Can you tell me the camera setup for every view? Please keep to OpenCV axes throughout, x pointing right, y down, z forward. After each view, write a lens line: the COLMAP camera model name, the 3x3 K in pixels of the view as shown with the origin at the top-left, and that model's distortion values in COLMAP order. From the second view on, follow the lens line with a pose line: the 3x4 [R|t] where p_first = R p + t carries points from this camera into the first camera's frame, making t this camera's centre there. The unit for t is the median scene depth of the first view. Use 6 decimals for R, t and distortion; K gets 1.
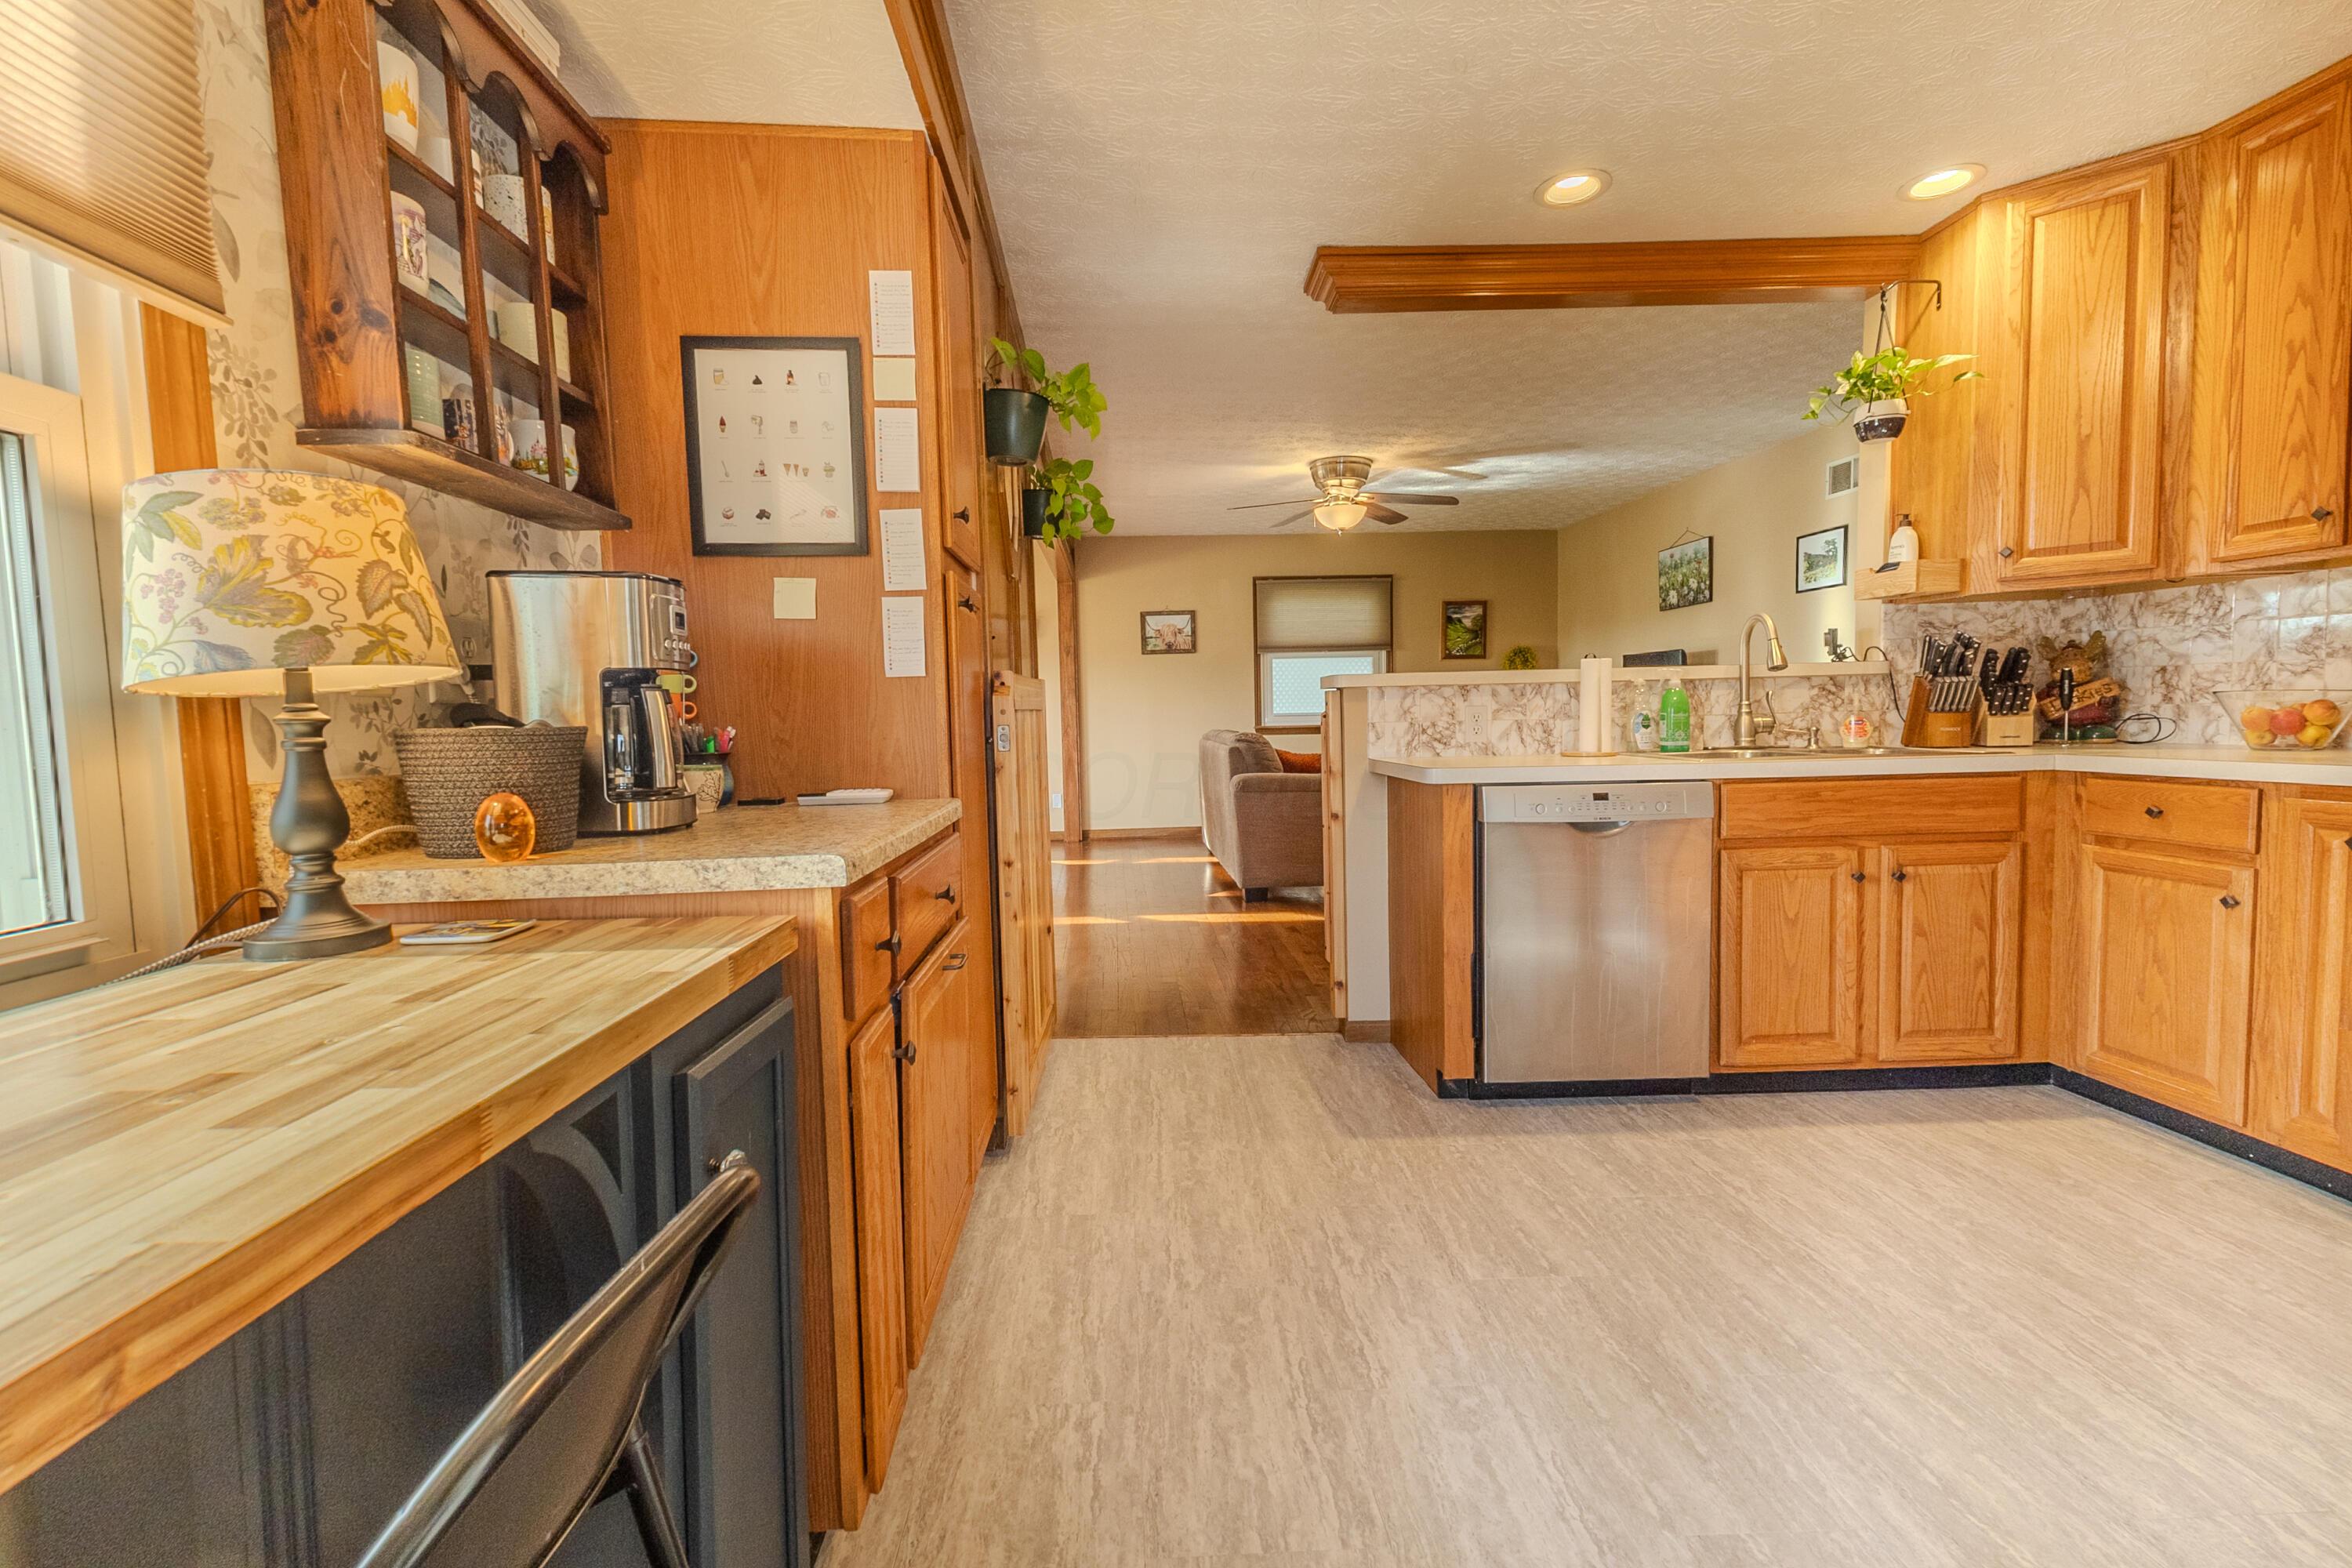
lens RADIAL K [[1106.0, 0, 1141.1], [0, 1106.0, 784.5], [0, 0, 1]] dist [0.025706, -0.003563]
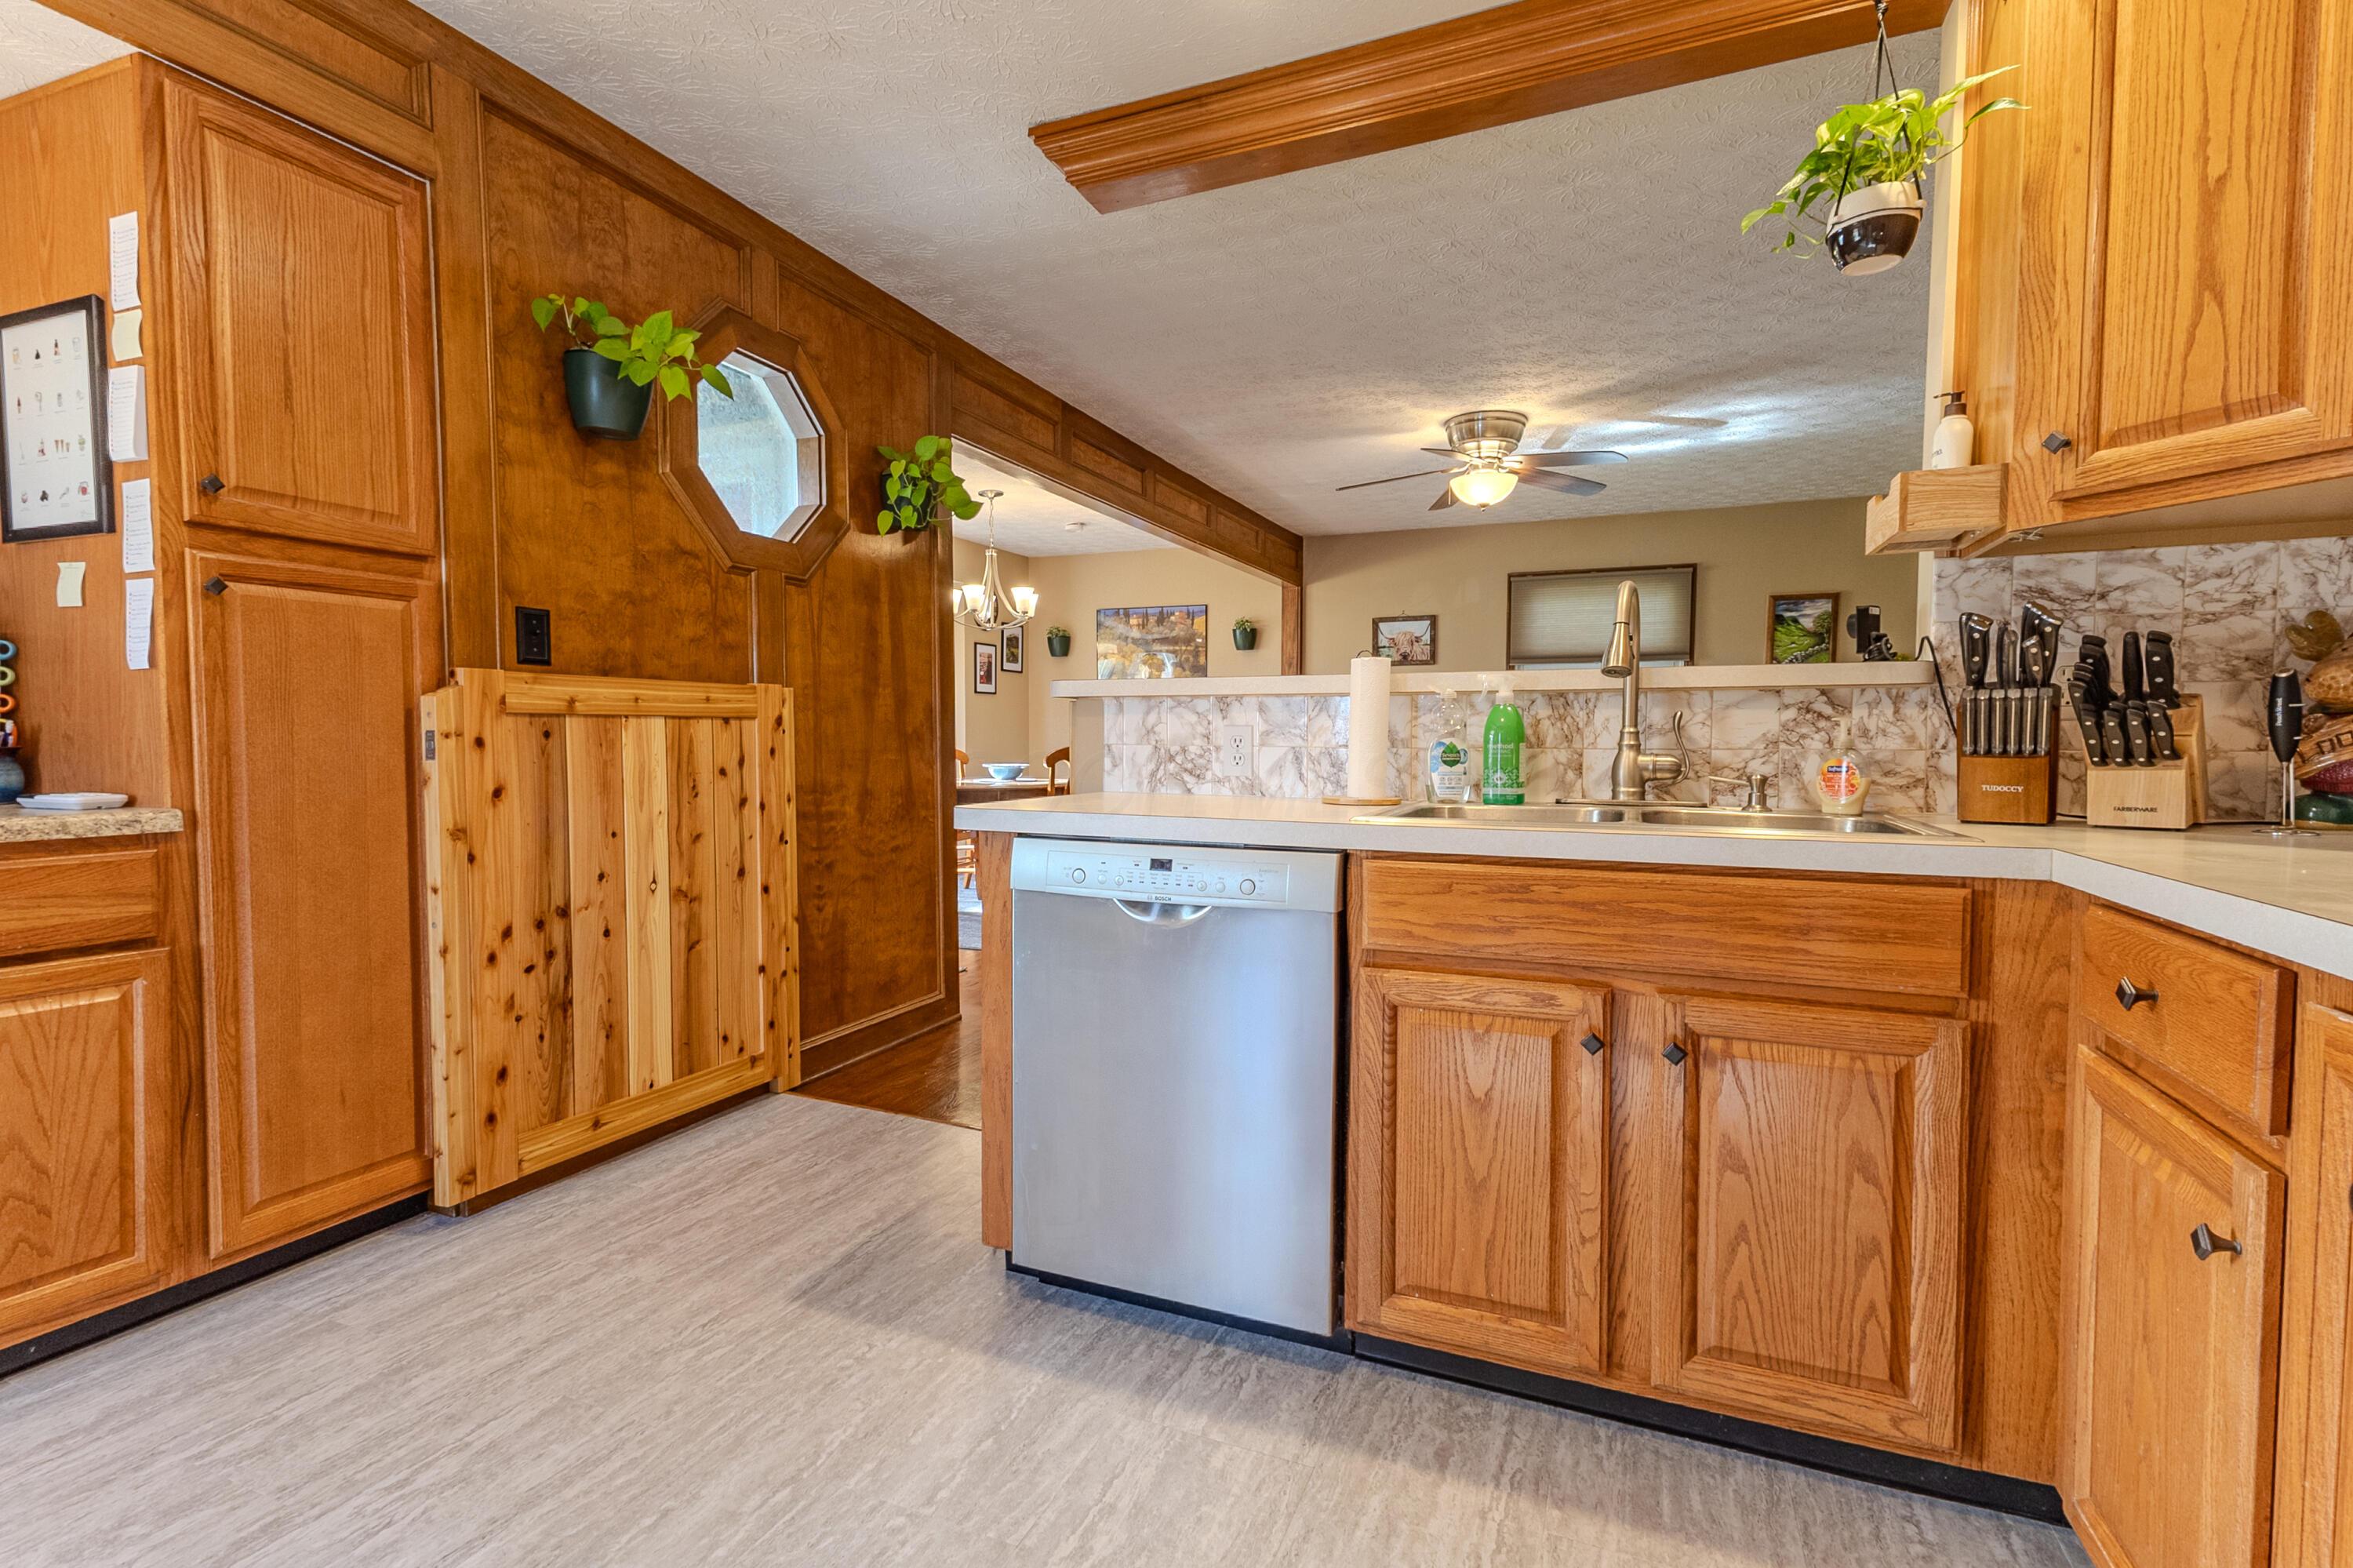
lens RADIAL K [[1106.5, 0, 1164.2], [0, 1106.5, 781.9], [0, 0, 1]] dist [0.025706, -0.003563]
pose [[0.899824, 0.043759, -0.434053, 0.576618], [-0.052082, 0.998616, -0.007295, -0.027298], [0.433134, 0.029170, 0.900858, 0.340624]]
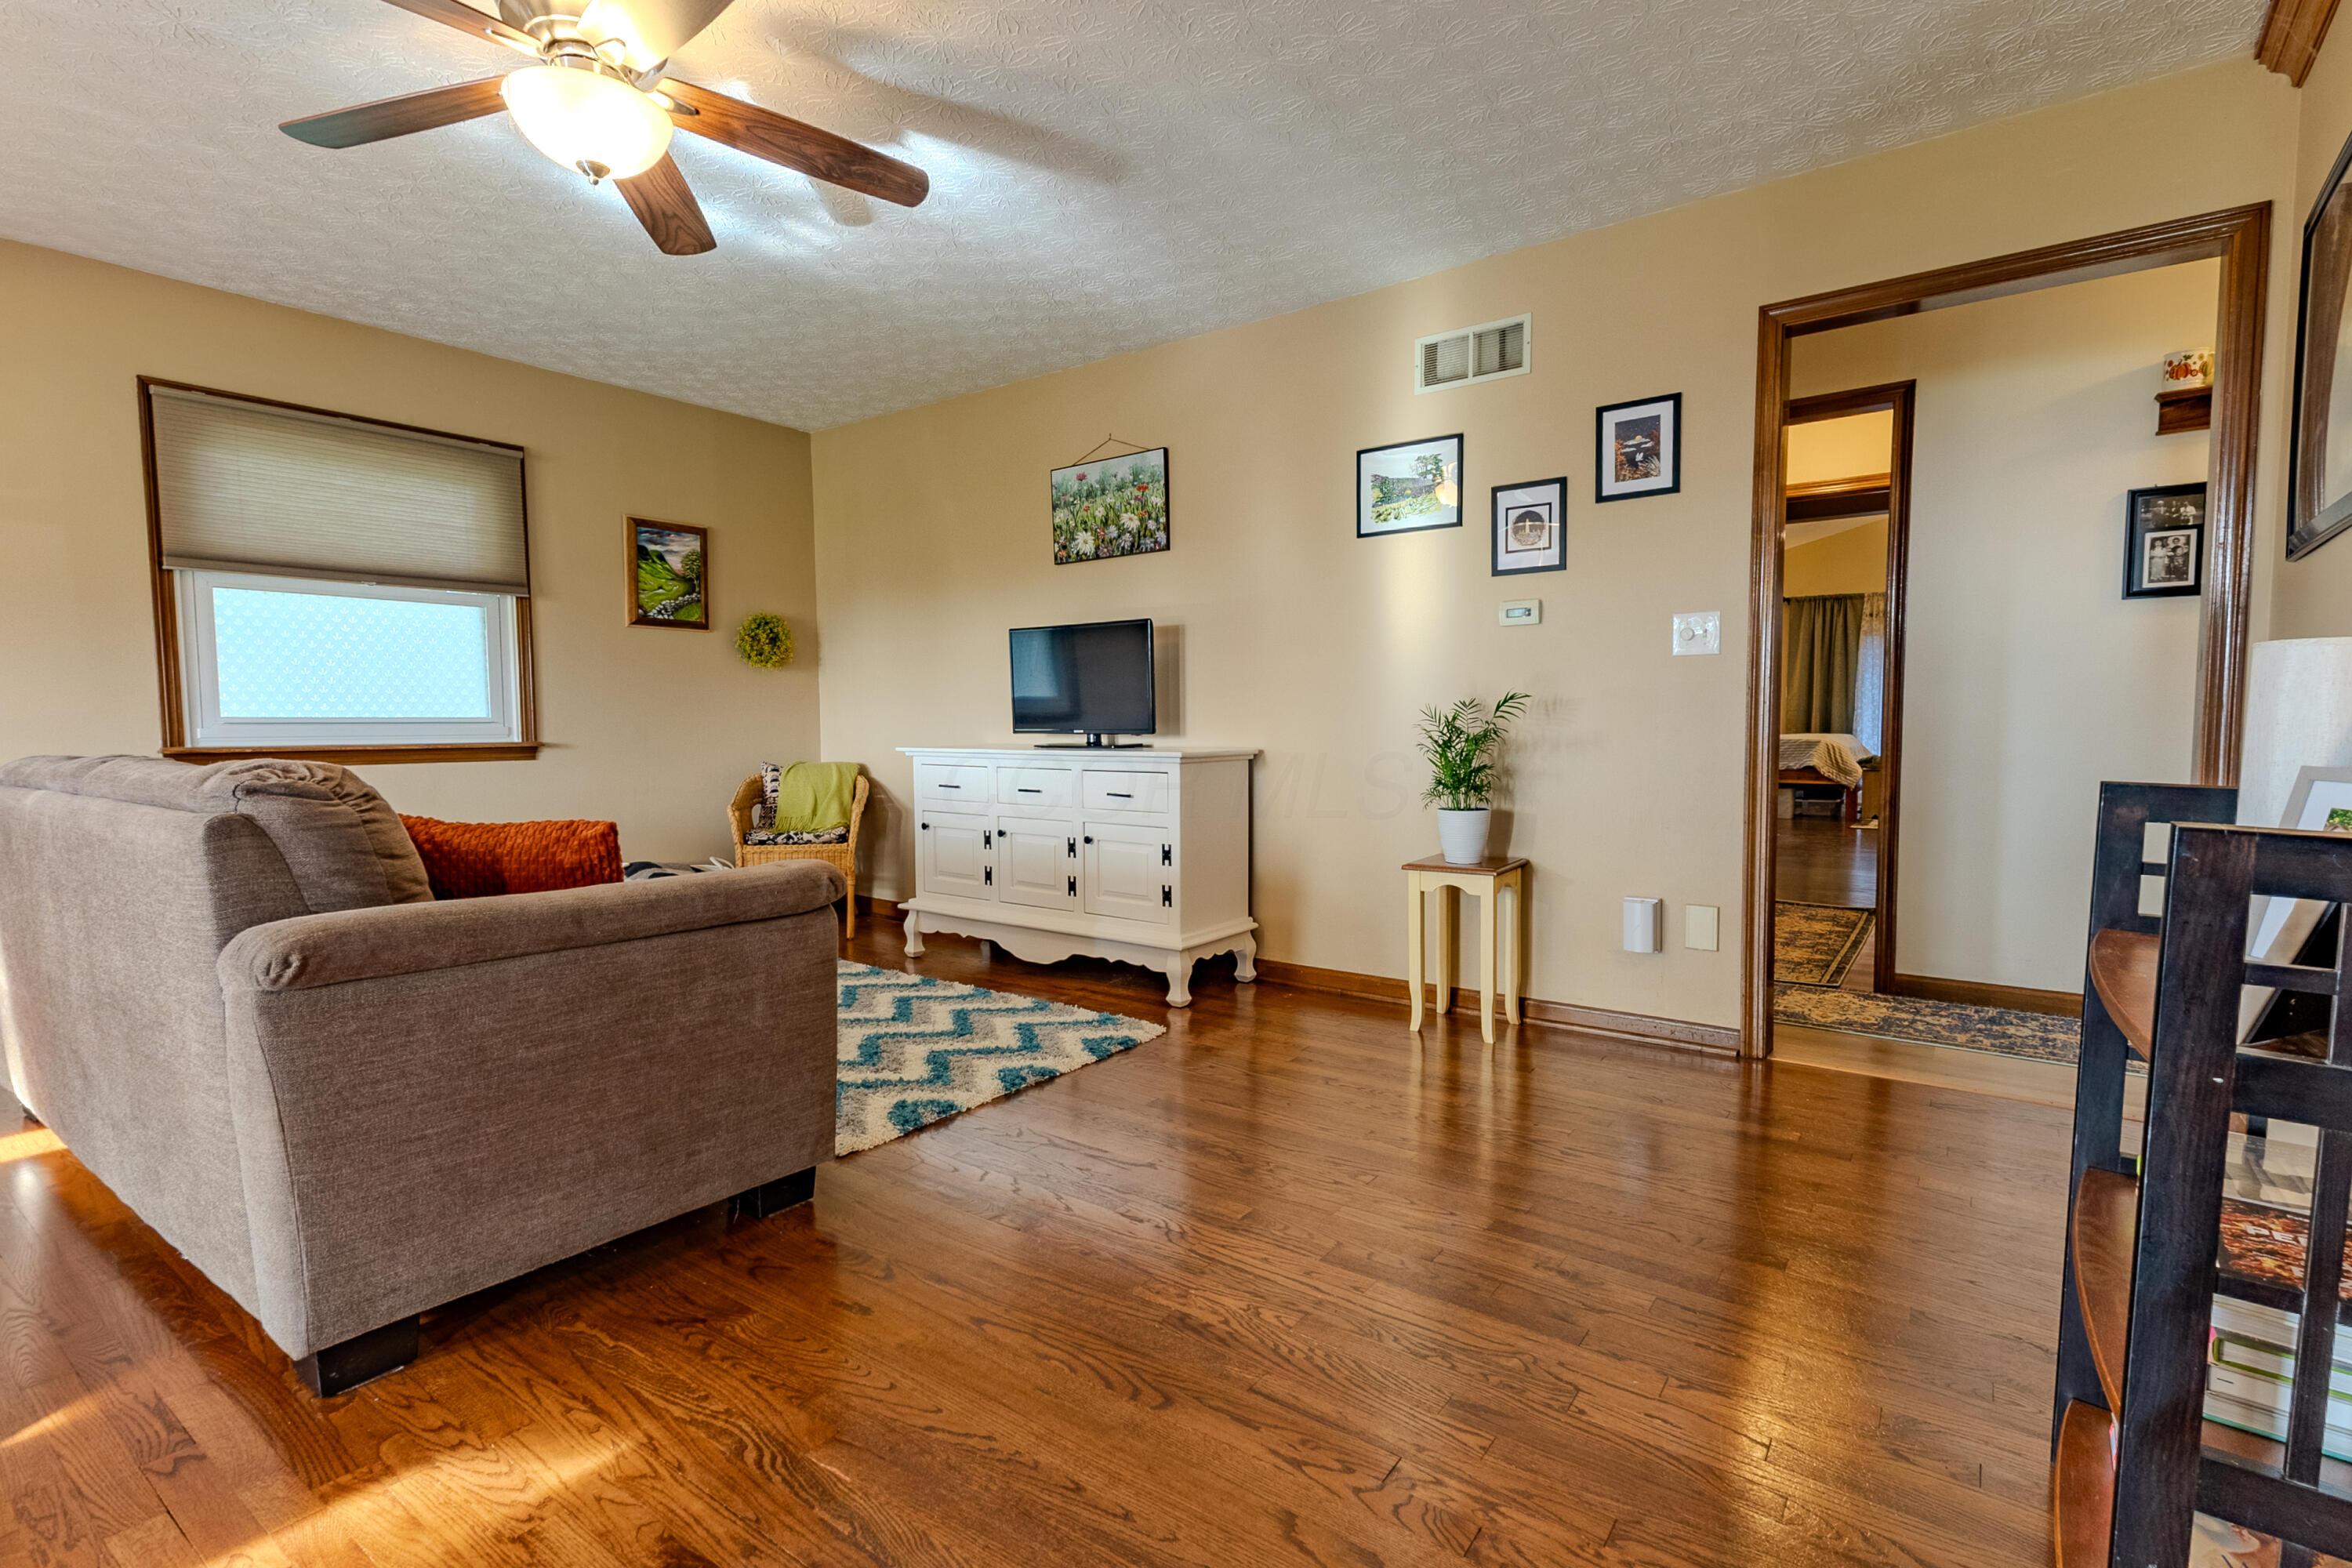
lens RADIAL K [[1106.0, 0, 1191.9], [0, 1106.0, 787.1], [0, 0, 1]] dist [0.025706, -0.003563]
pose [[0.617978, -0.030761, 0.785593, 0.025243], [0.047891, 0.998852, 0.001438, -0.051351], [-0.784735, 0.036734, 0.618741, 1.103331]]
